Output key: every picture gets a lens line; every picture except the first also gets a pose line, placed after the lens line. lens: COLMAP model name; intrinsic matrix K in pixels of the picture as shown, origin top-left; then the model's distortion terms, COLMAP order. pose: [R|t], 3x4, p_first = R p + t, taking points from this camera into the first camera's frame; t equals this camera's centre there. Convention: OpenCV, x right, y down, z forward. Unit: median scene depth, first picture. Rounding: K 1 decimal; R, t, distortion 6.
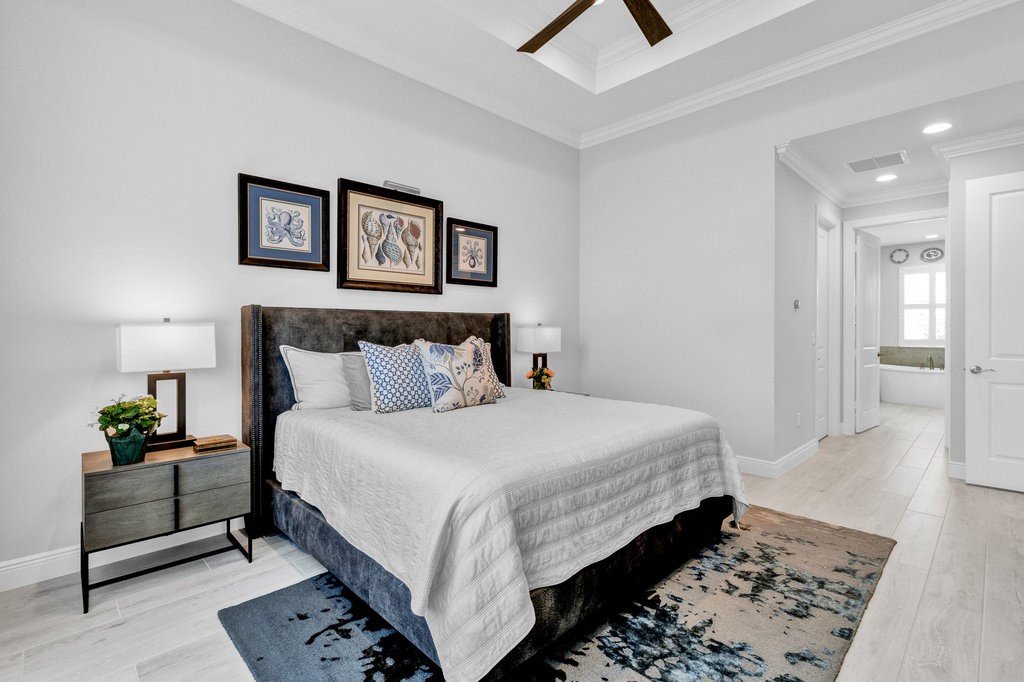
lens RADIAL K [[478.0, 0, 521.9], [0, 478.0, 330.1], [0, 0, 1]] dist [0.002815, 0.001058]
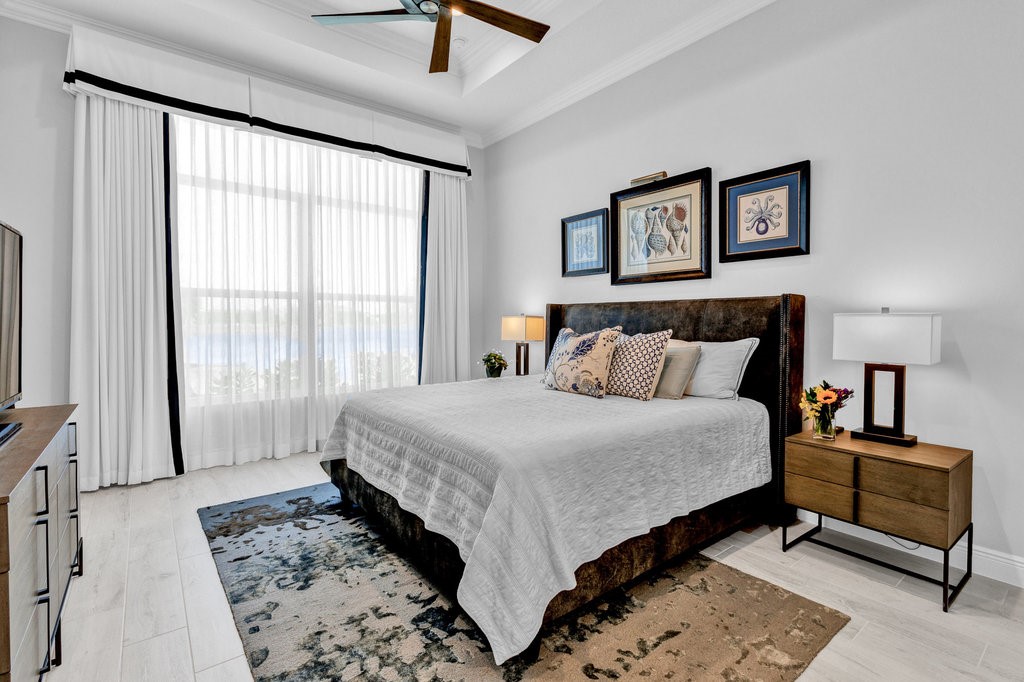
lens RADIAL K [[491.8, 0, 501.8], [0, 491.8, 311.3], [0, 0, 1]] dist [0.037903, 0.000026]
pose [[-0.160506, -0.013713, -0.986940, 0.786082], [-0.002067, 0.999906, -0.013557, -0.003142], [0.987033, -0.000136, -0.160519, 0.815918]]
